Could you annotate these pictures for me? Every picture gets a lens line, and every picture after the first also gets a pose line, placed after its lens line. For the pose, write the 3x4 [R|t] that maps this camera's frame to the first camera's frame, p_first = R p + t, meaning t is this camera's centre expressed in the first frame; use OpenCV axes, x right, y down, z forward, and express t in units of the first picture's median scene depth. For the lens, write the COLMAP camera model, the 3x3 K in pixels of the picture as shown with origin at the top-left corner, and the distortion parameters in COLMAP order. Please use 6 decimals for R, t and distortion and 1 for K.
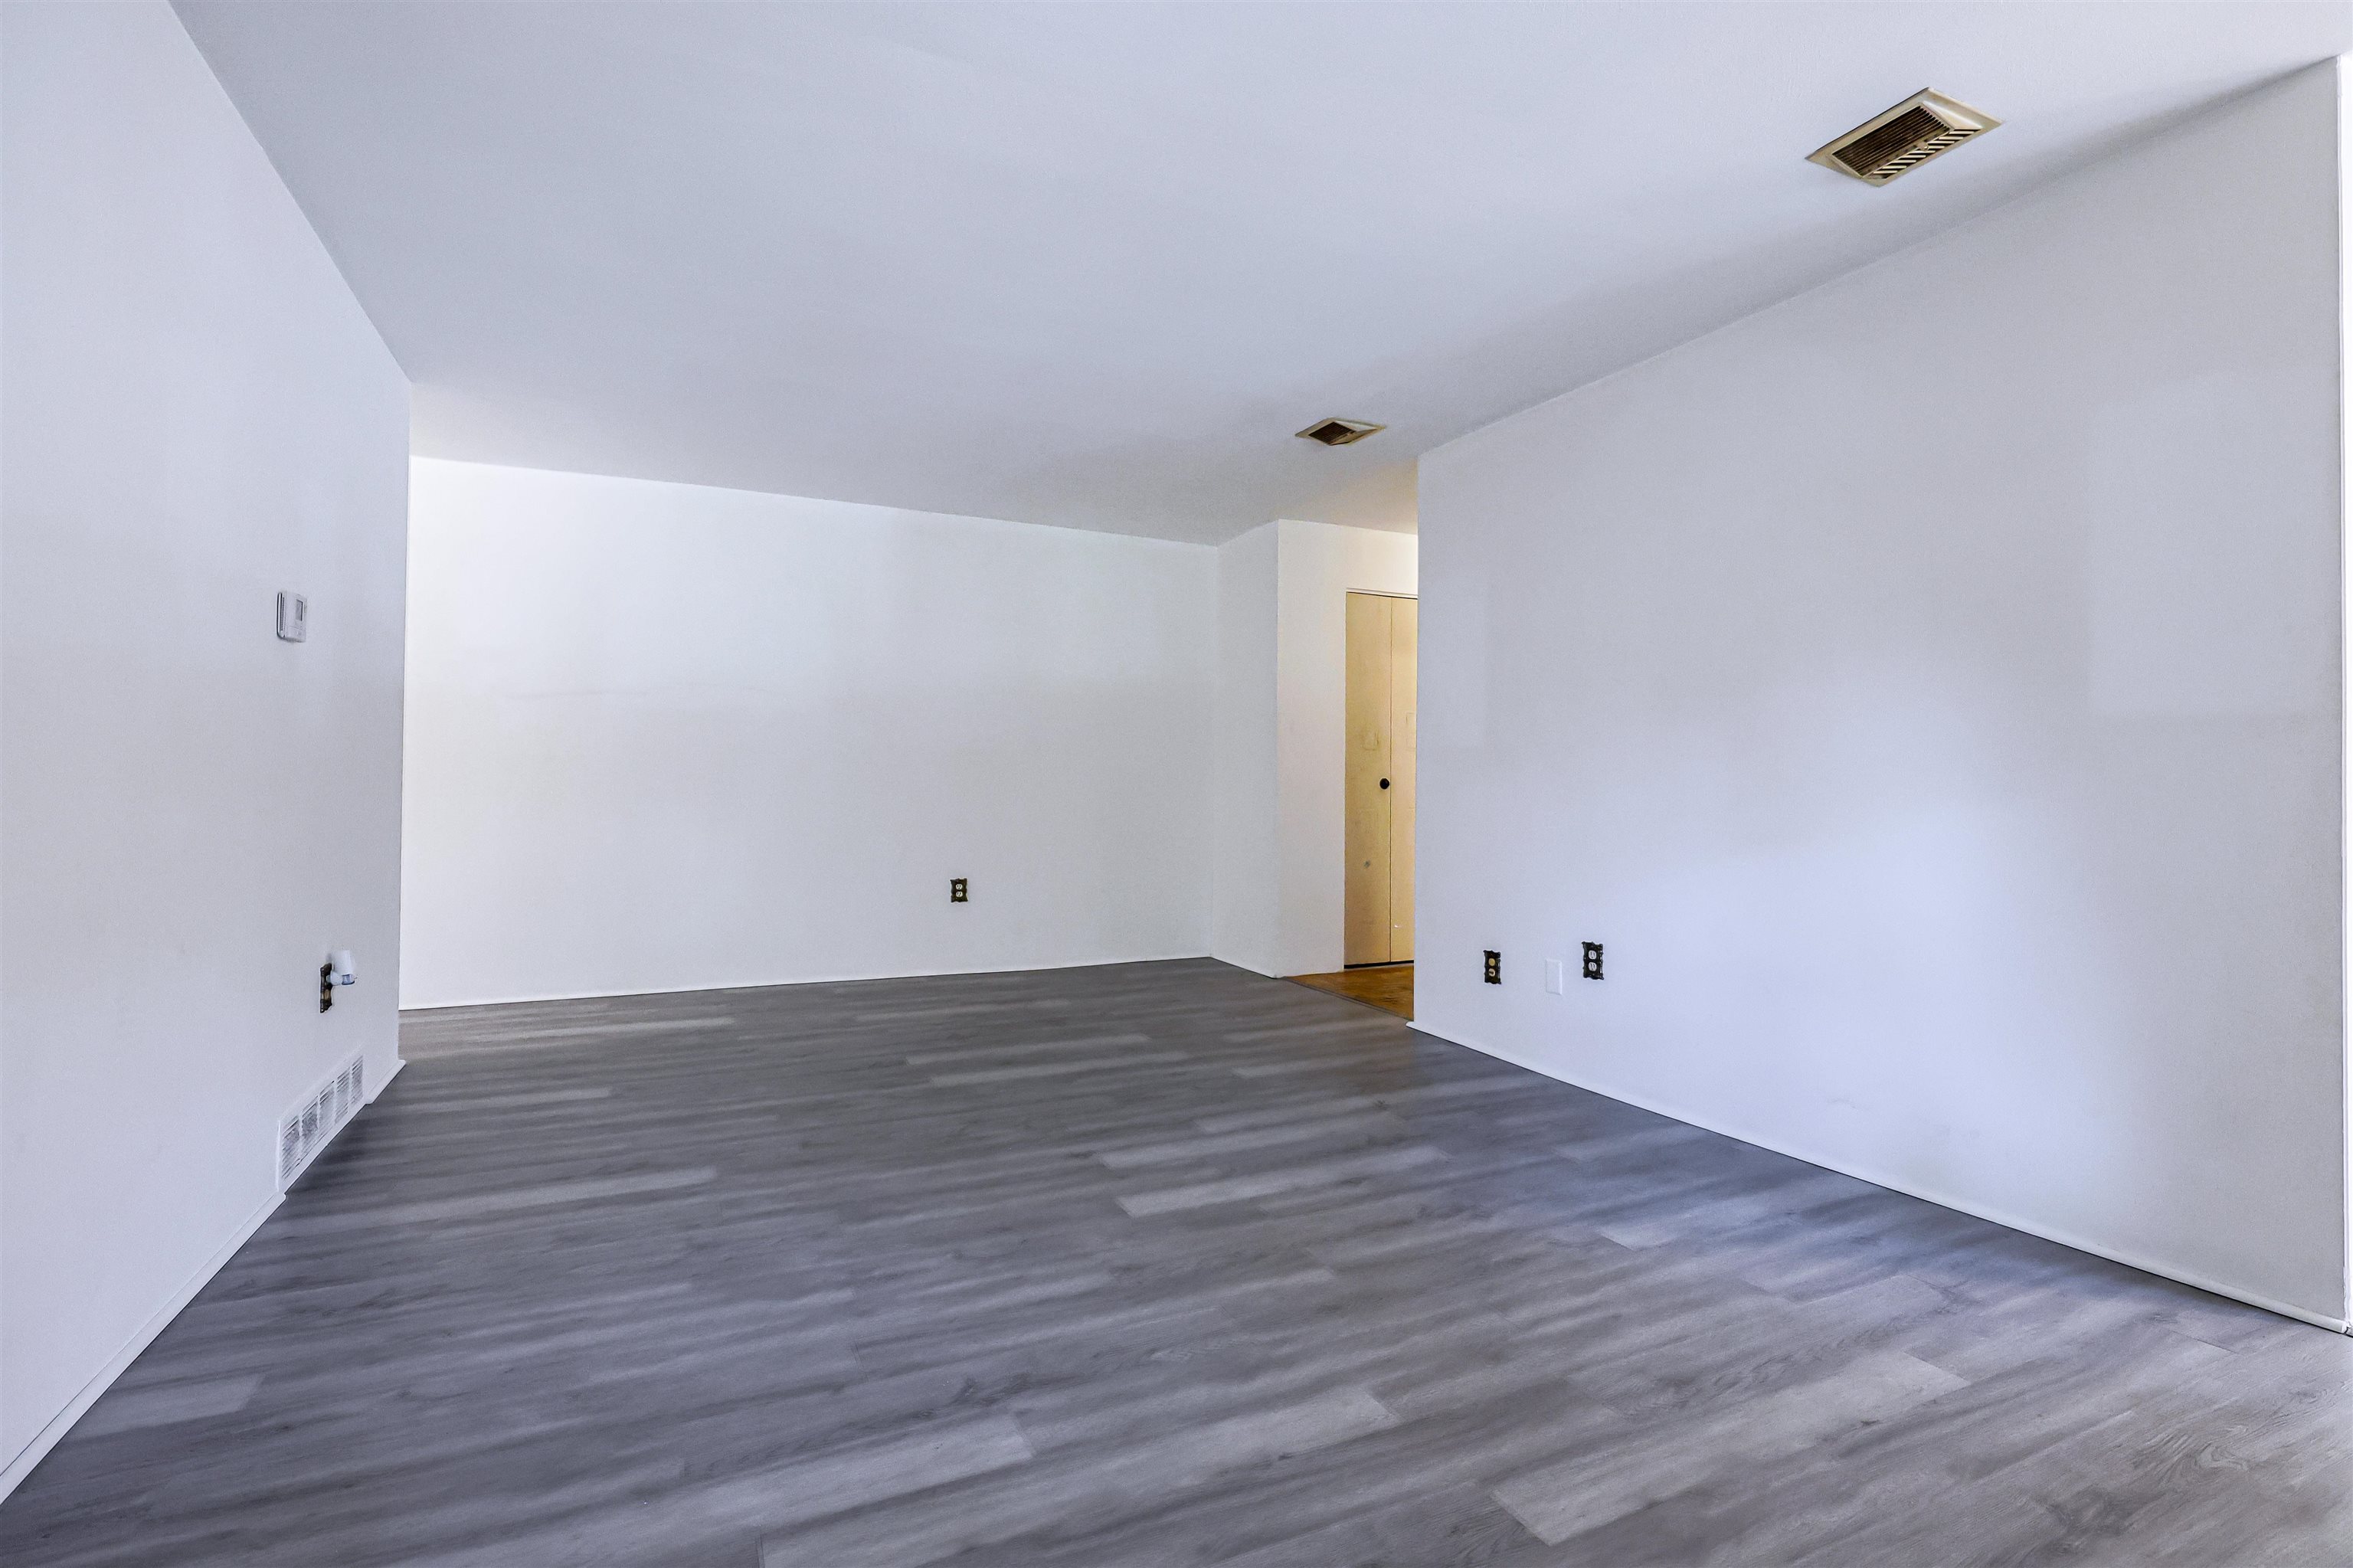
lens RADIAL K [[1070.0, 0, 1176.5], [0, 1070.0, 784.0], [0, 0, 1]] dist [0.000271, -0.000329]
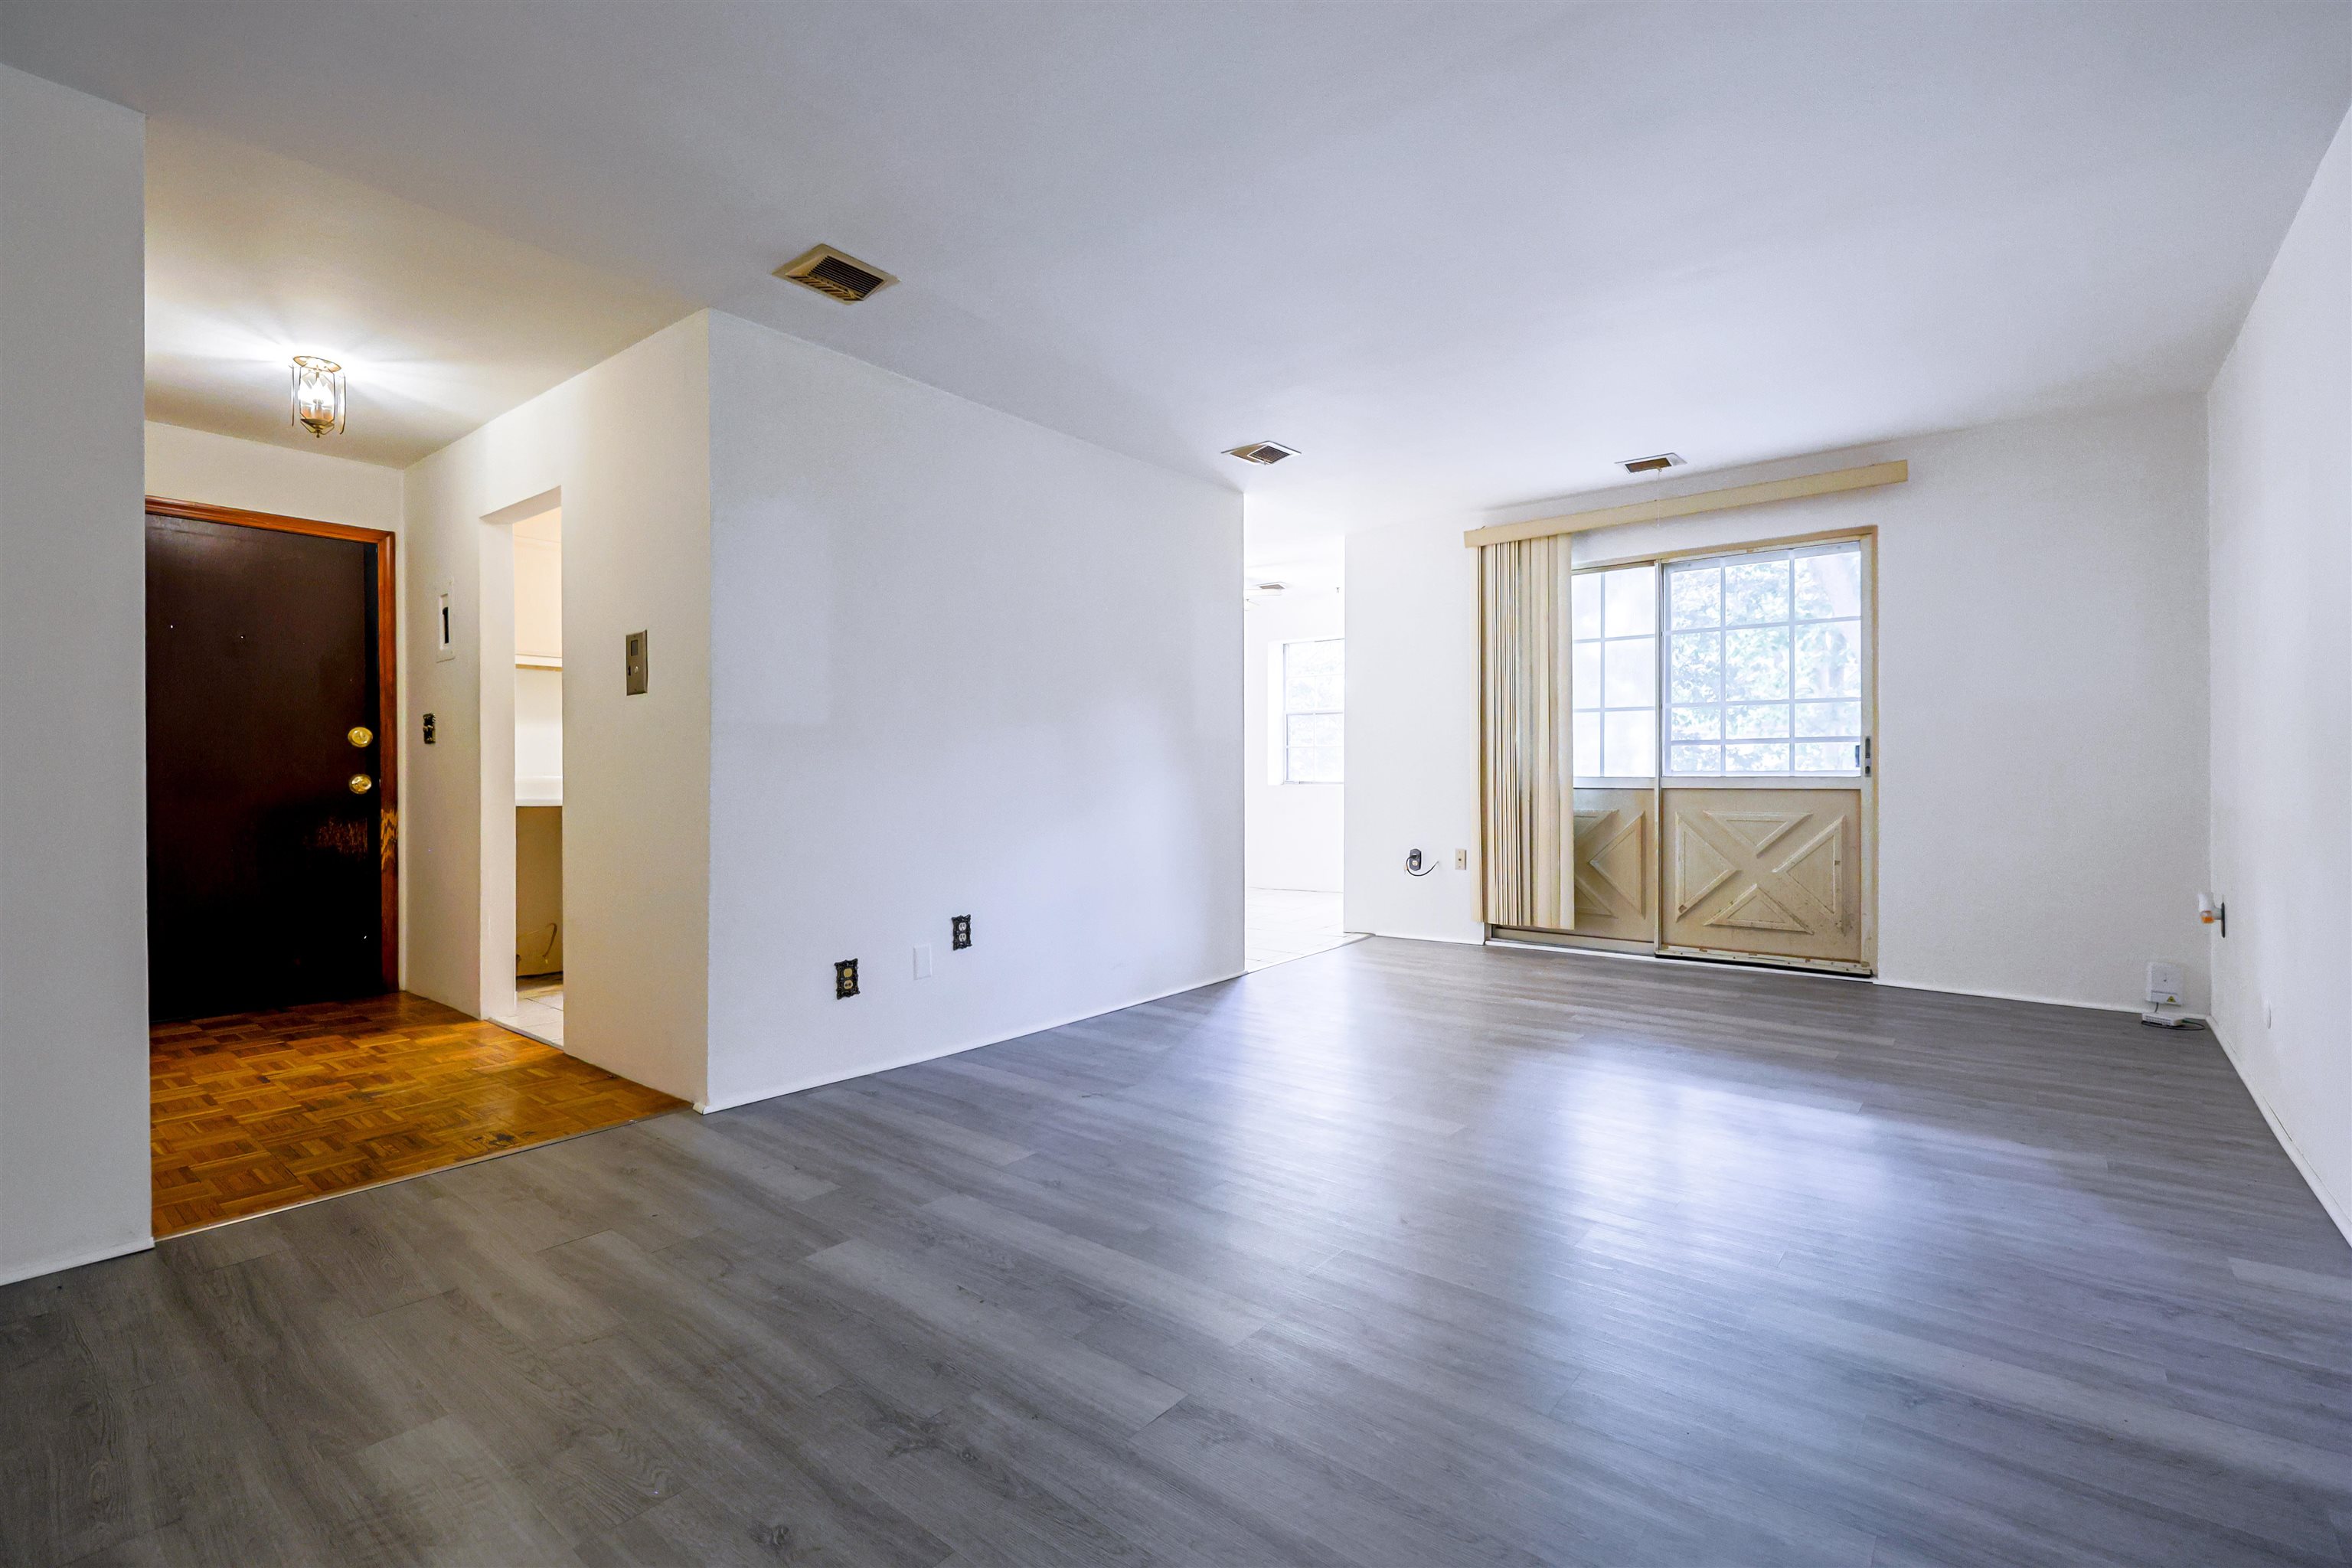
lens RADIAL K [[1027.8, 0, 1234.6], [0, 1027.8, 779.4], [0, 0, 1]] dist [-0.000218, -0.000204]
pose [[-0.449040, -0.012189, 0.893428, -0.667261], [-0.004110, 0.999925, 0.011577, -0.003619], [-0.893502, 0.001526, -0.449057, 1.220726]]
